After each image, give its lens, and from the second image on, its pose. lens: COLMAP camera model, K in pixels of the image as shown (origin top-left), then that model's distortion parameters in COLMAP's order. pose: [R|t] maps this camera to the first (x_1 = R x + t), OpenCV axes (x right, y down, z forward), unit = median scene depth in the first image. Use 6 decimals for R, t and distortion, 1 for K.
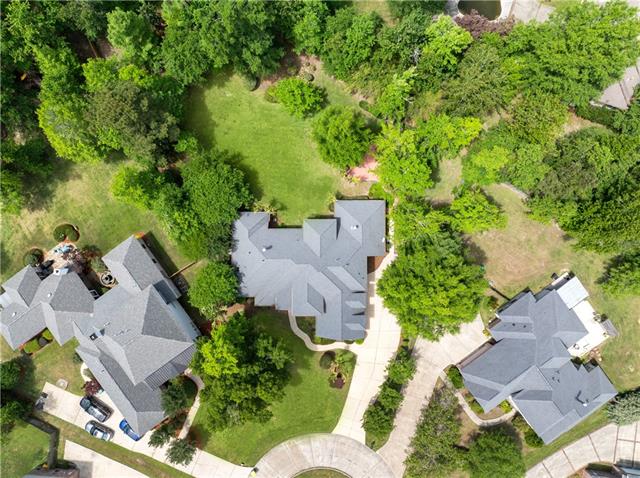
lens RADIAL K [[447.8, 0, 322.3], [0, 447.8, 241.5], [0, 0, 1]] dist [-0.055435, 0.018733]
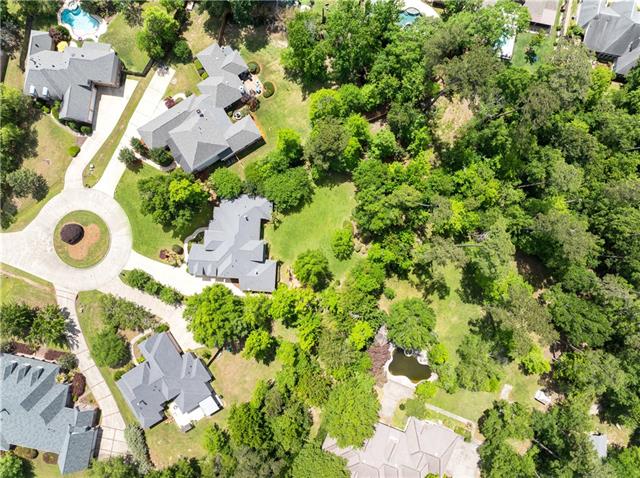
lens RADIAL K [[447.8, 0, 322.7], [0, 447.8, 236.6], [0, 0, 1]] dist [-0.055435, 0.018733]
pose [[-0.064009, 0.997872, -0.012391, -0.049342], [-0.997932, -0.064077, -0.005166, -0.245601], [-0.005949, 0.012035, 0.999910, -0.608981]]
